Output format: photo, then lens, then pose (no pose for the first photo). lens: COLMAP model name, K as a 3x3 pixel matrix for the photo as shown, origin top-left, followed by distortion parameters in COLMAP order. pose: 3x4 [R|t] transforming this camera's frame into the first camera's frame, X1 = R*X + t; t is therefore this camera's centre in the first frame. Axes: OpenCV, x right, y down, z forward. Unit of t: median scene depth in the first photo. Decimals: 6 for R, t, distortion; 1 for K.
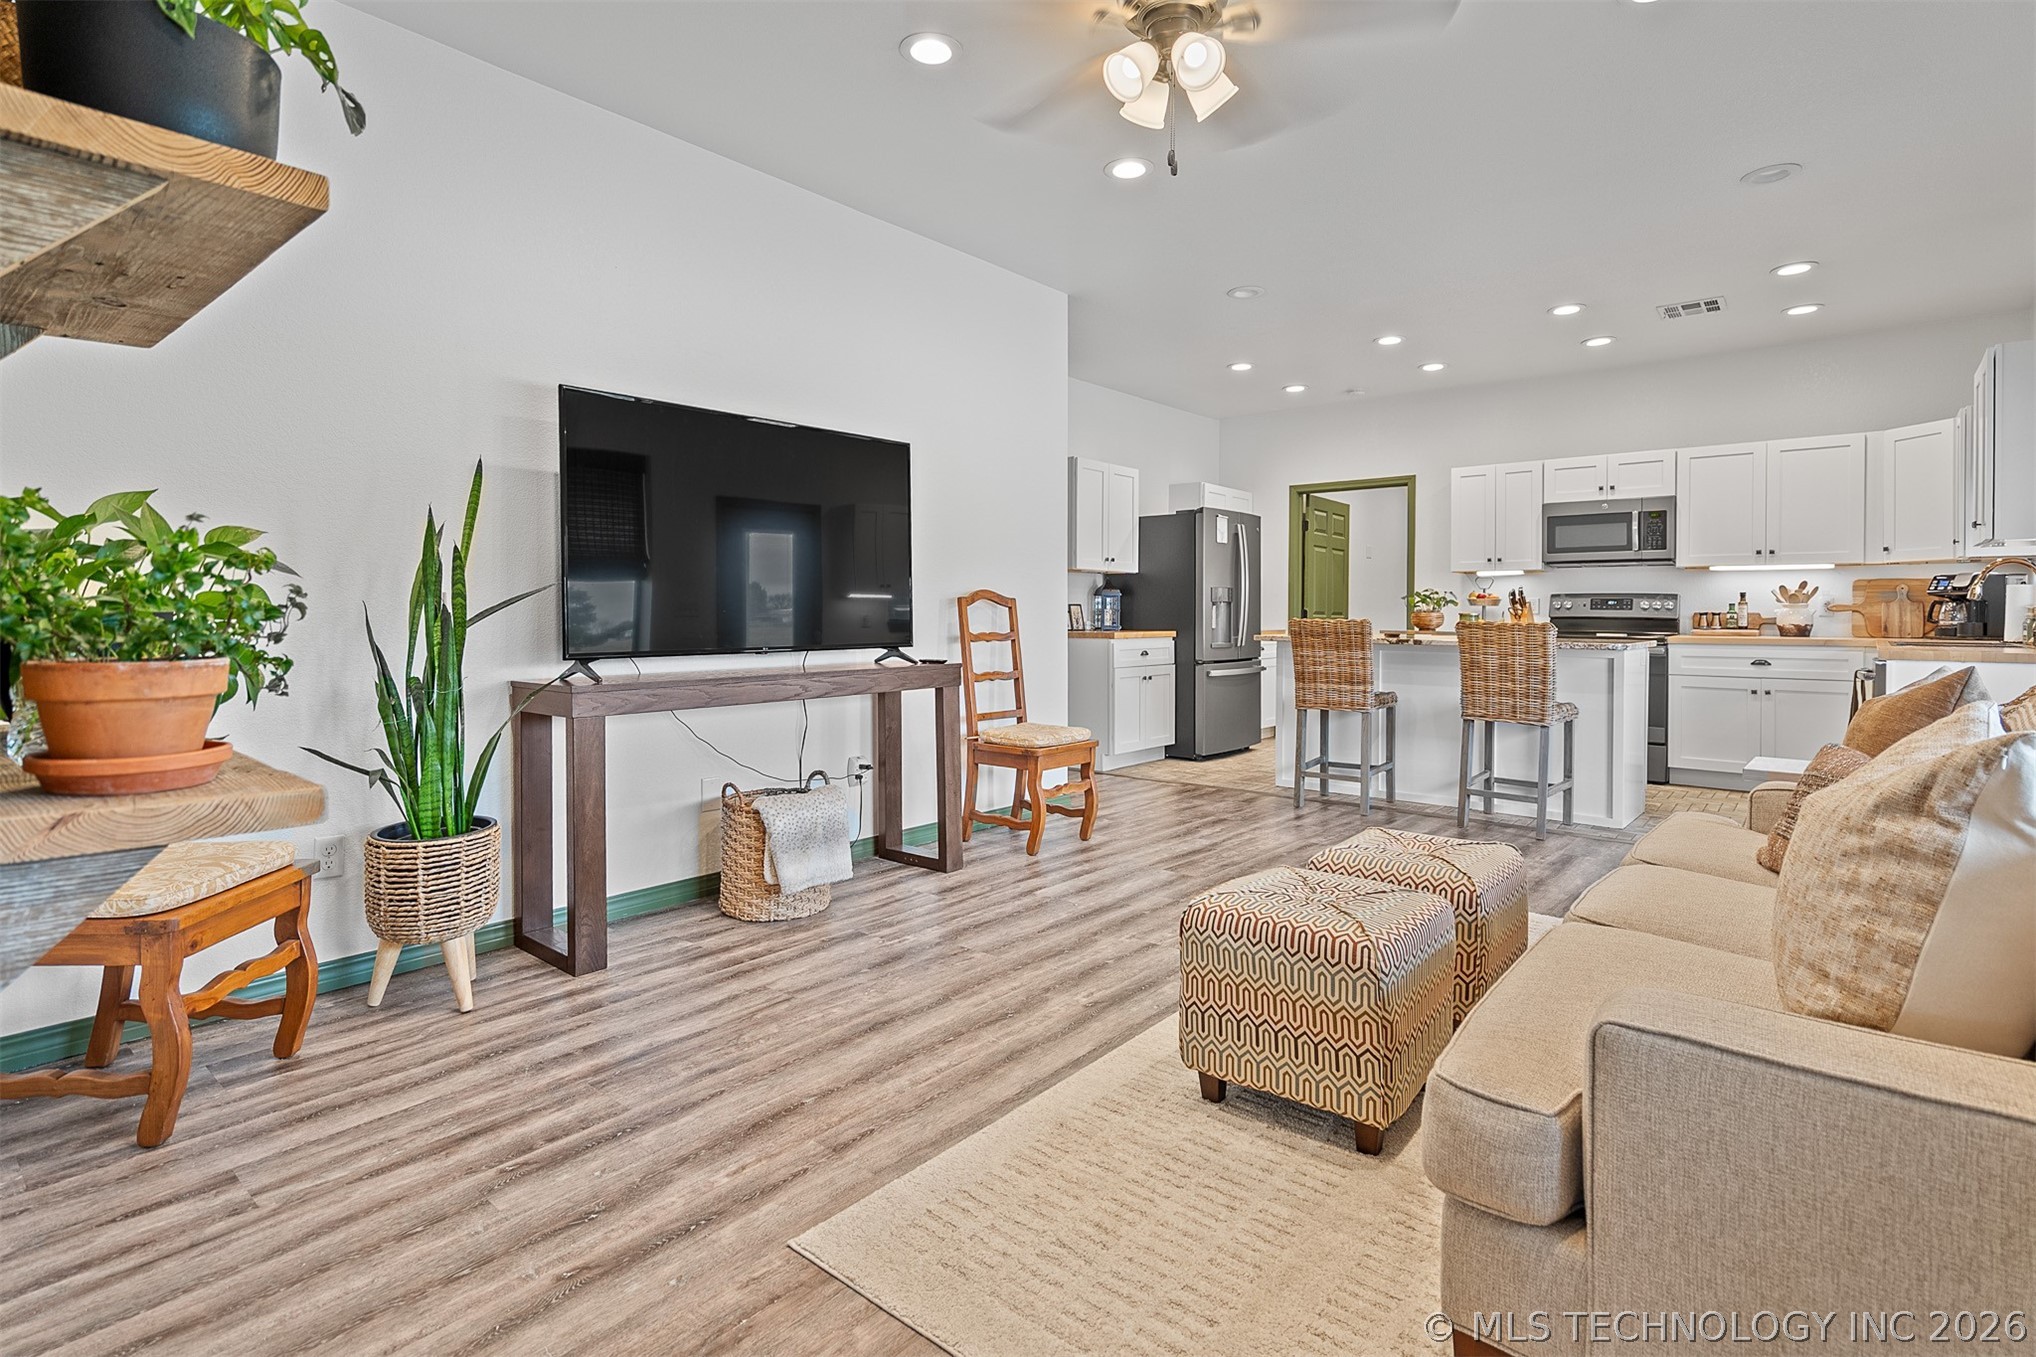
lens RADIAL K [[1011.8, 0, 1007.2], [0, 1011.8, 615.4], [0, 0, 1]] dist [0.003503, 0.000270]
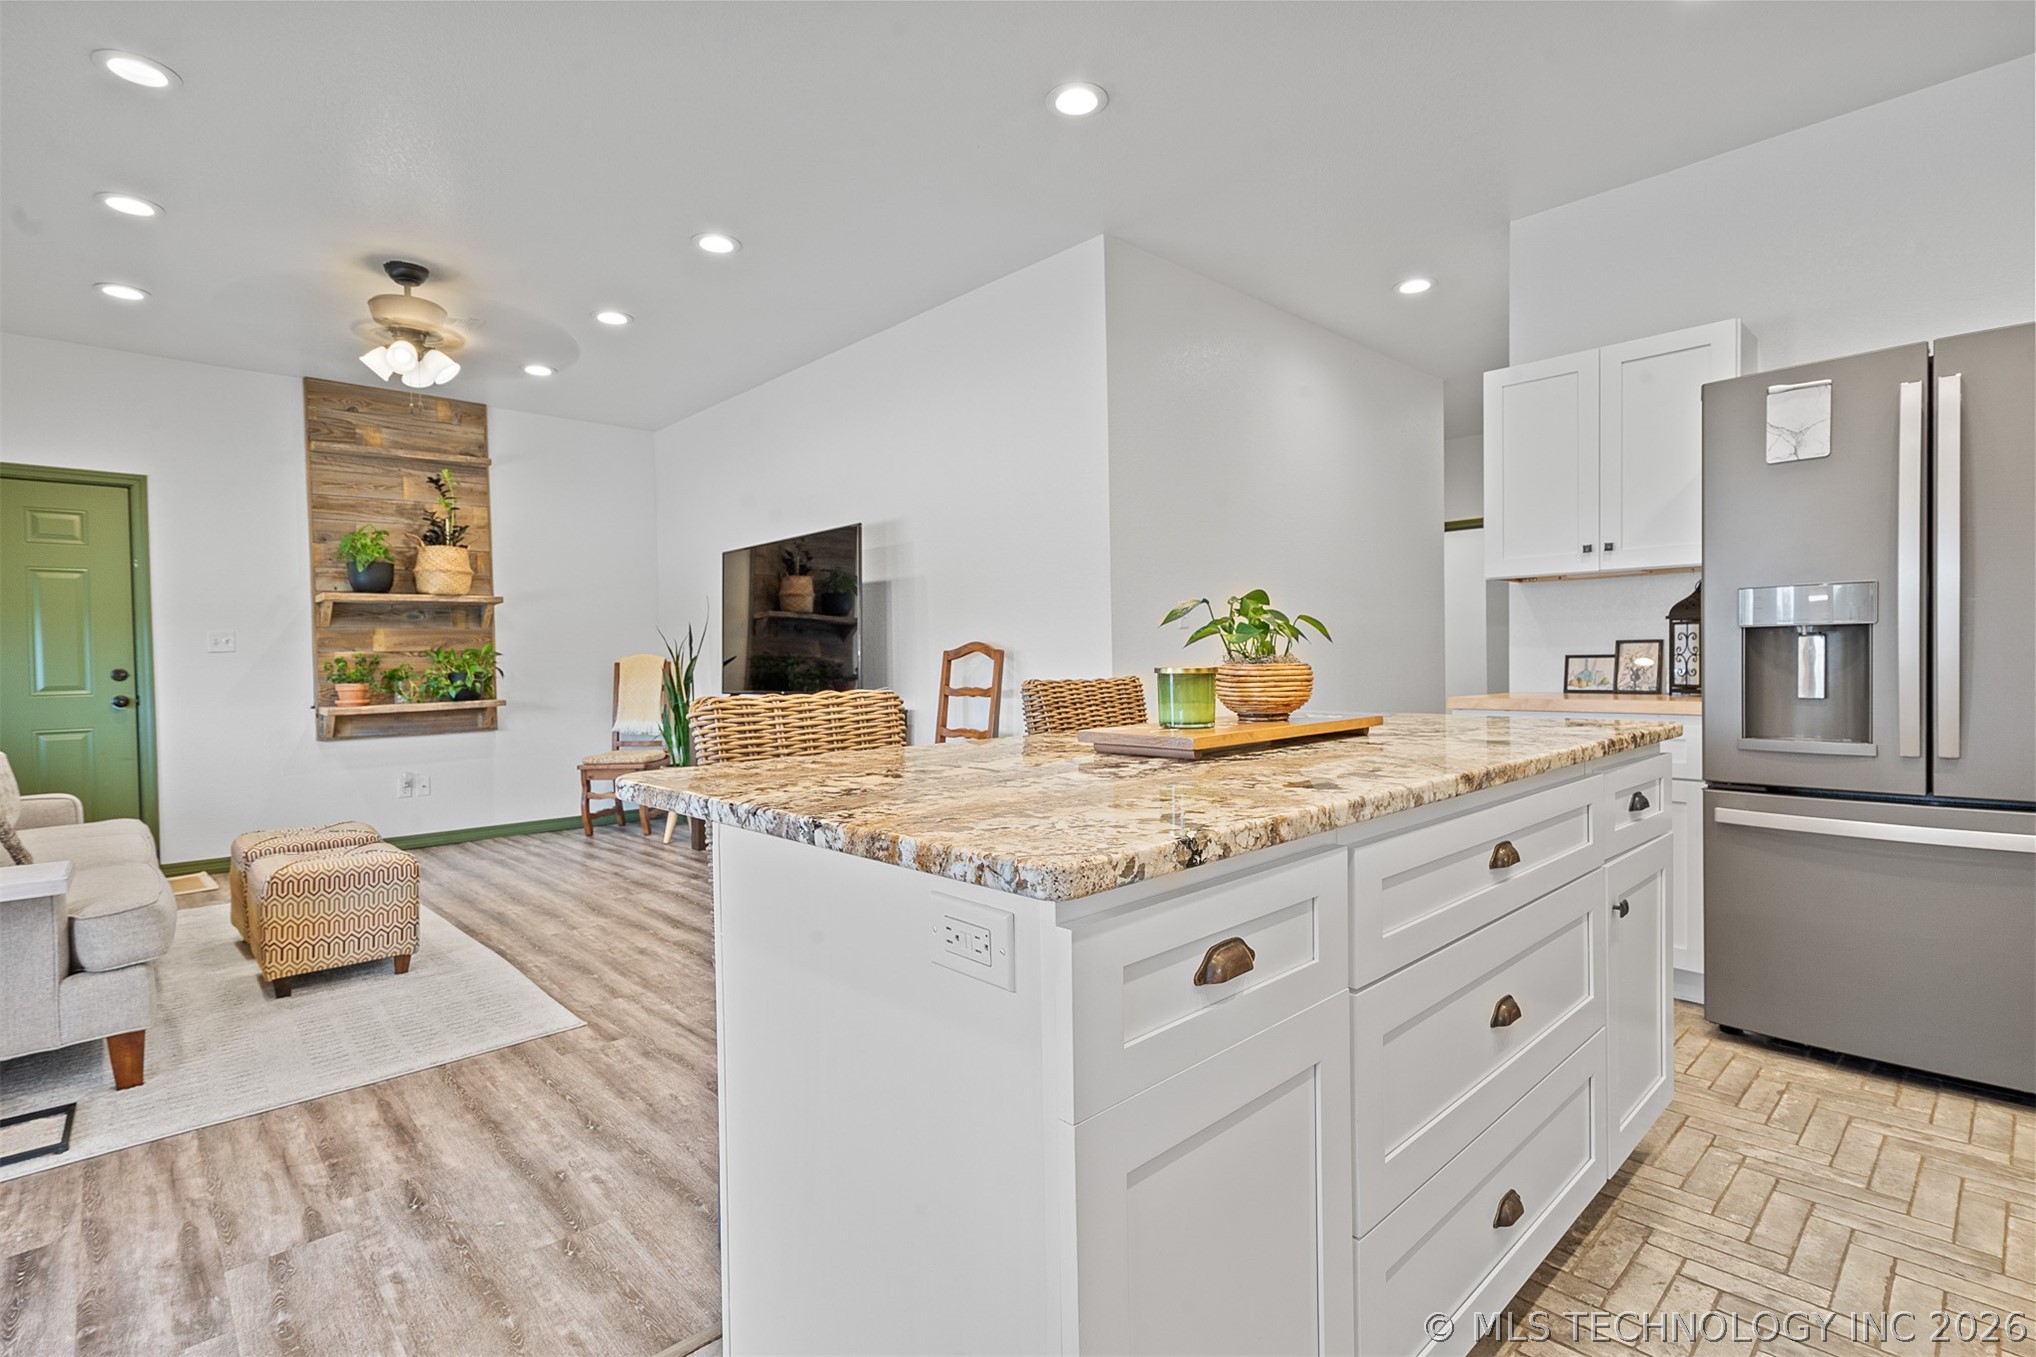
lens RADIAL K [[970.3, 0, 1014.6], [0, 970.3, 680.5], [0, 0, 1]] dist [0.002063, 0.001087]
pose [[-0.110067, 0.019387, -0.993735, 0.658114], [0.013020, 0.999752, 0.018062, -0.003747], [0.993839, -0.010950, -0.110292, 0.853954]]
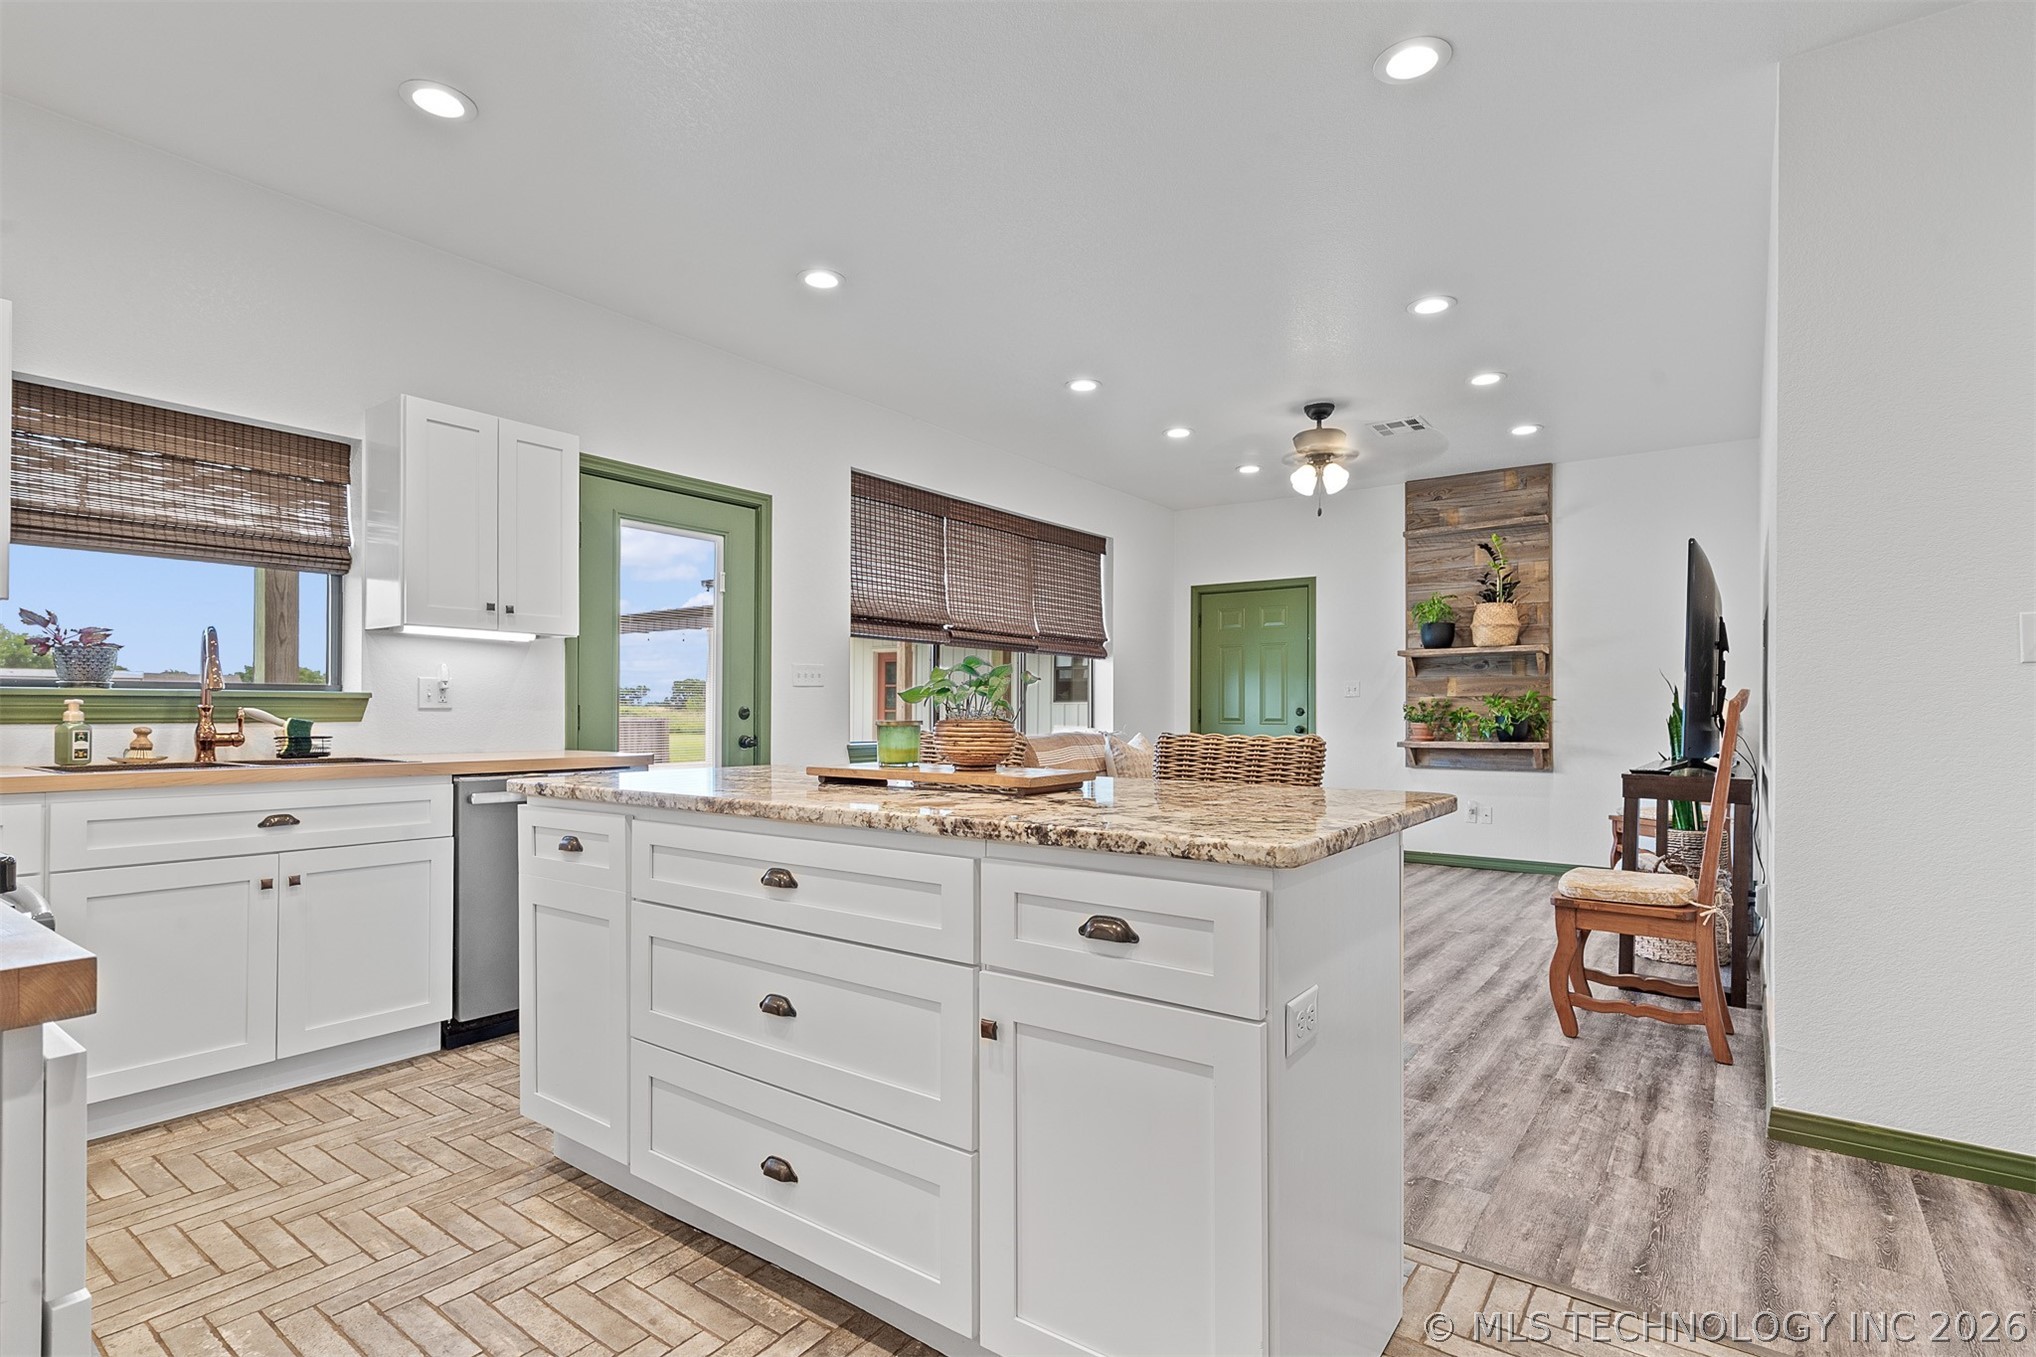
lens RADIAL K [[983.0, 0, 1023.3], [0, 983.0, 709.3], [0, 0, 1]] dist [0.001436, 0.000377]
pose [[-0.997105, -0.008000, -0.075614, 0.380184], [-0.008233, 0.999962, 0.002768, -0.007071], [0.075589, 0.003382, -0.997133, 1.217343]]
